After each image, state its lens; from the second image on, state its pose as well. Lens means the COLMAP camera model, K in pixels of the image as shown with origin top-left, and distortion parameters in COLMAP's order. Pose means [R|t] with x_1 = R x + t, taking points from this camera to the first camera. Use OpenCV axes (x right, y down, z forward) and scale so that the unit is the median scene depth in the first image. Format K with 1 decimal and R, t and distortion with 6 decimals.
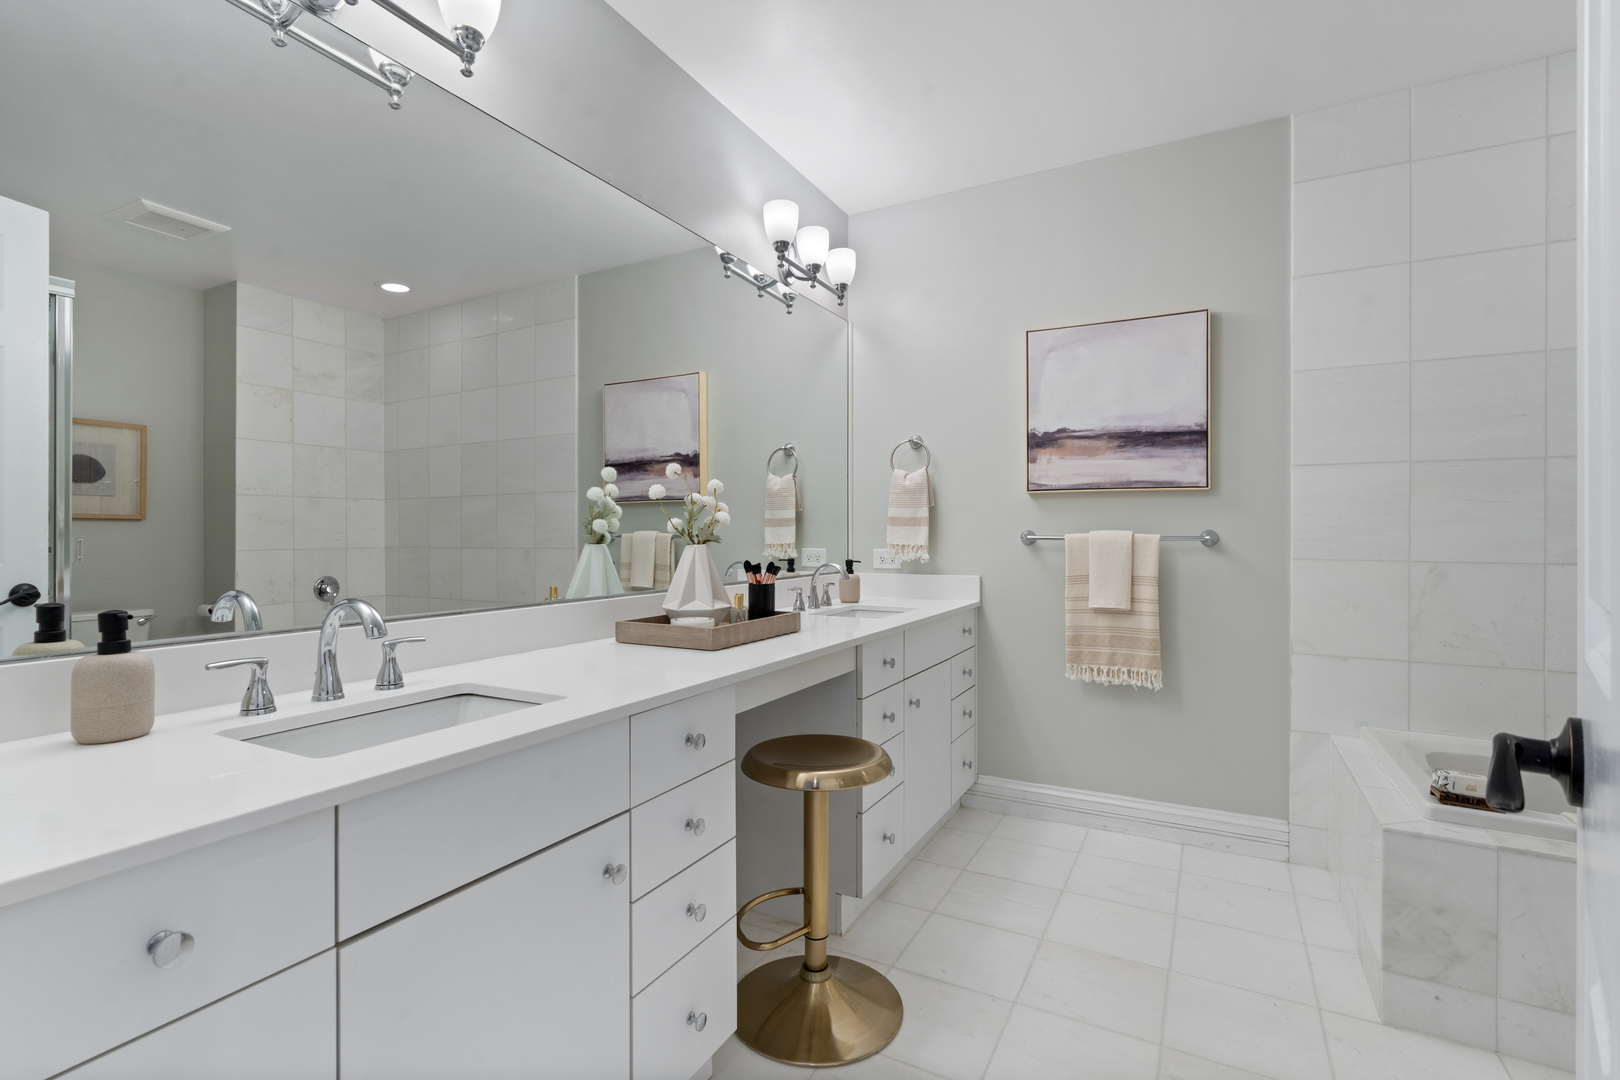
lens RADIAL K [[749.1, 0, 801.4], [0, 749.1, 543.7], [0, 0, 1]] dist [-0.004829, 0.002408]
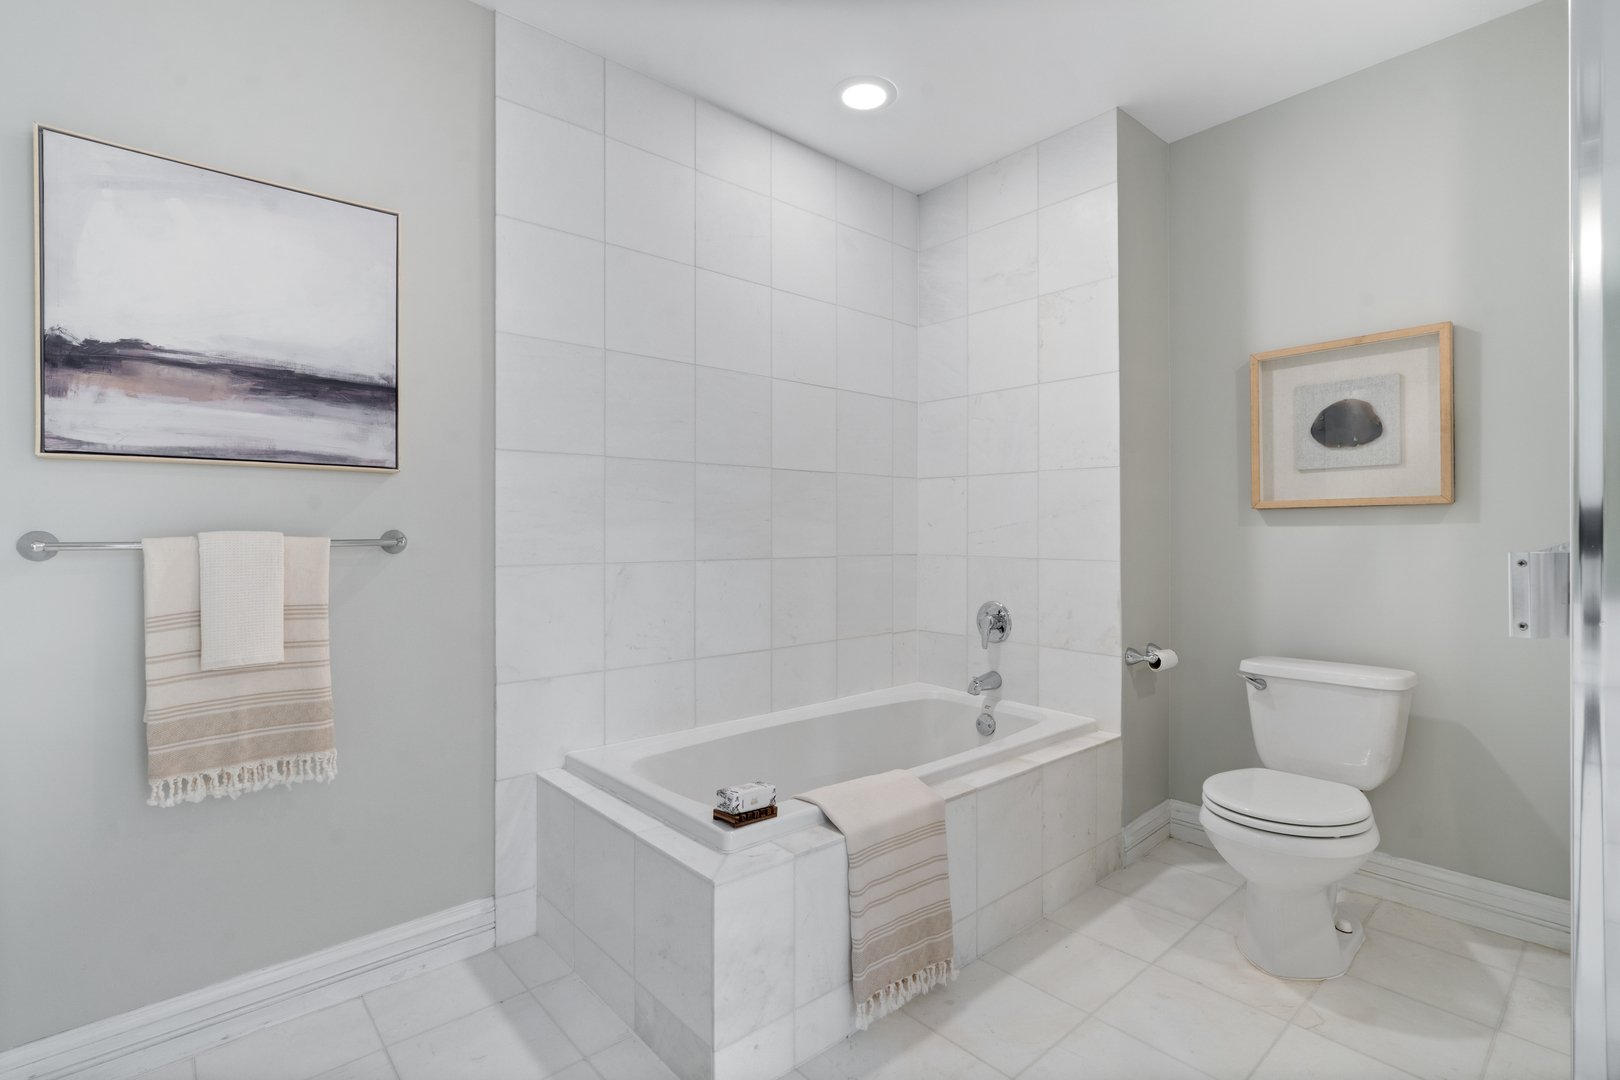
lens RADIAL K [[766.0, 0, 816.9], [0, 766.0, 528.1], [0, 0, 1]] dist [-0.005156, -0.000208]
pose [[0.337096, -0.002376, 0.941467, 0.001874], [0.015439, 0.999876, -0.003005, -0.011327], [-0.941344, 0.015548, 0.337091, 0.376060]]
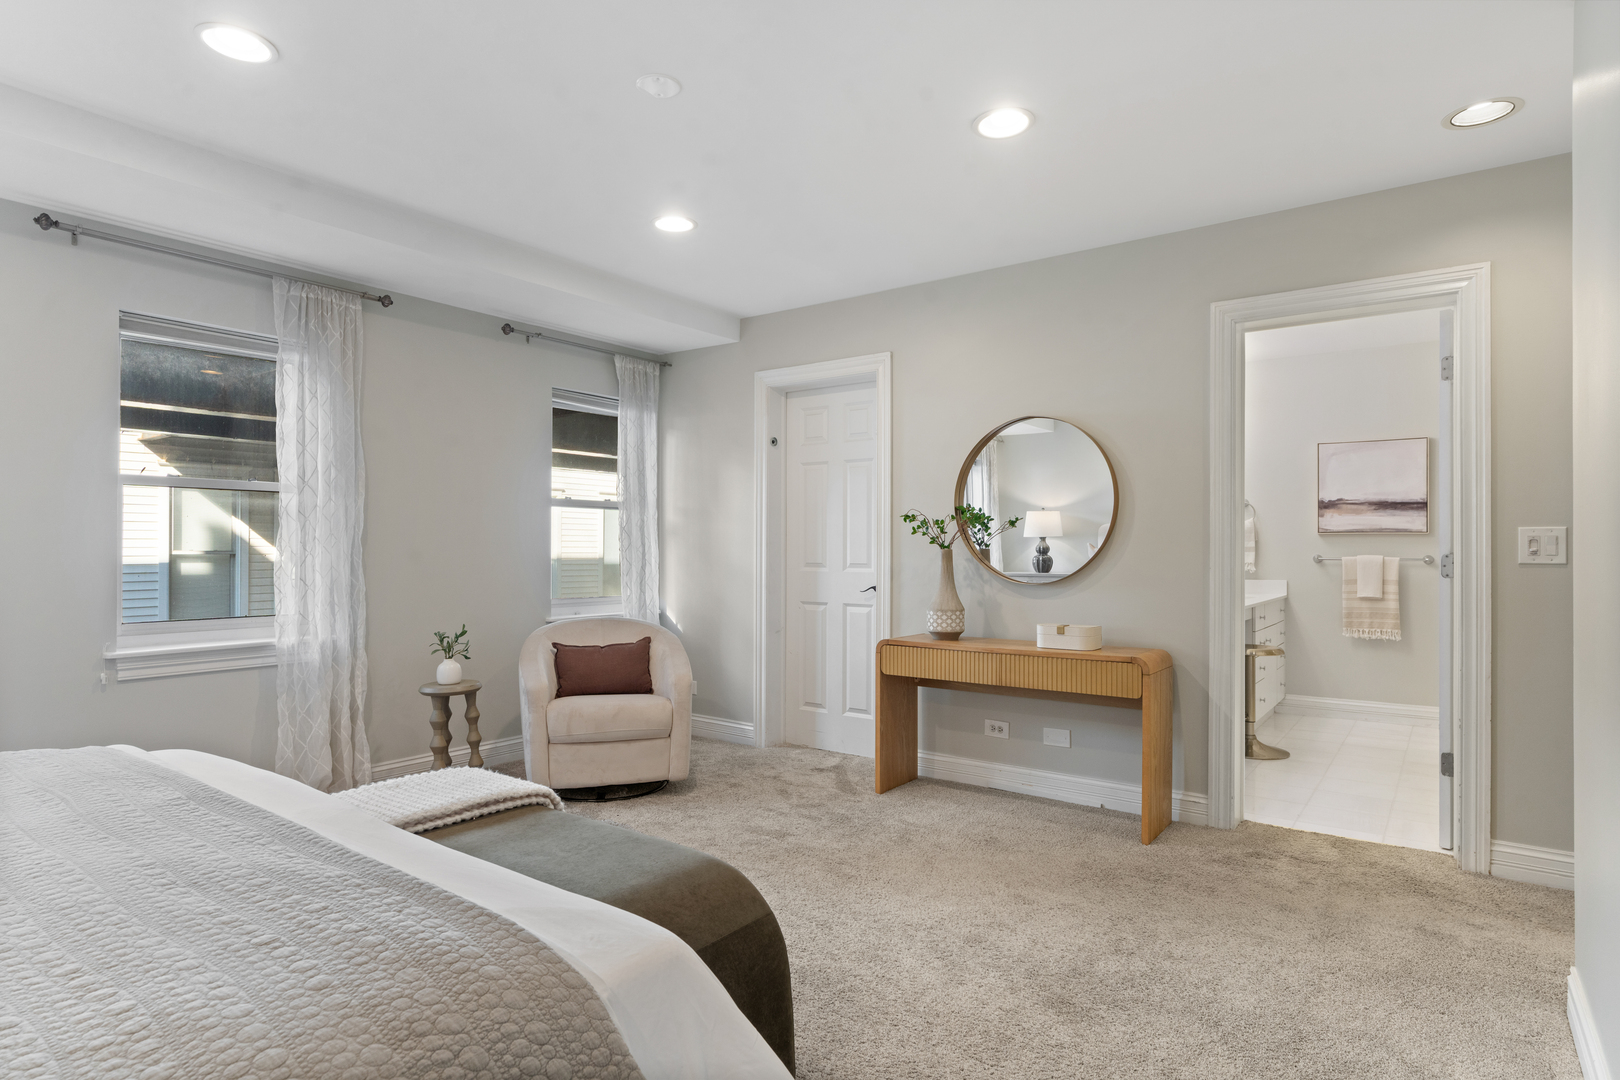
lens RADIAL K [[846.9, 0, 806.7], [0, 846.9, 554.8], [0, 0, 1]] dist [-0.004314, -0.000719]
pose [[0.988128, 0.006564, -0.153491, -0.639293], [-0.008573, 0.999886, -0.012434, 0.019342], [0.153392, 0.013602, 0.988072, -1.270922]]
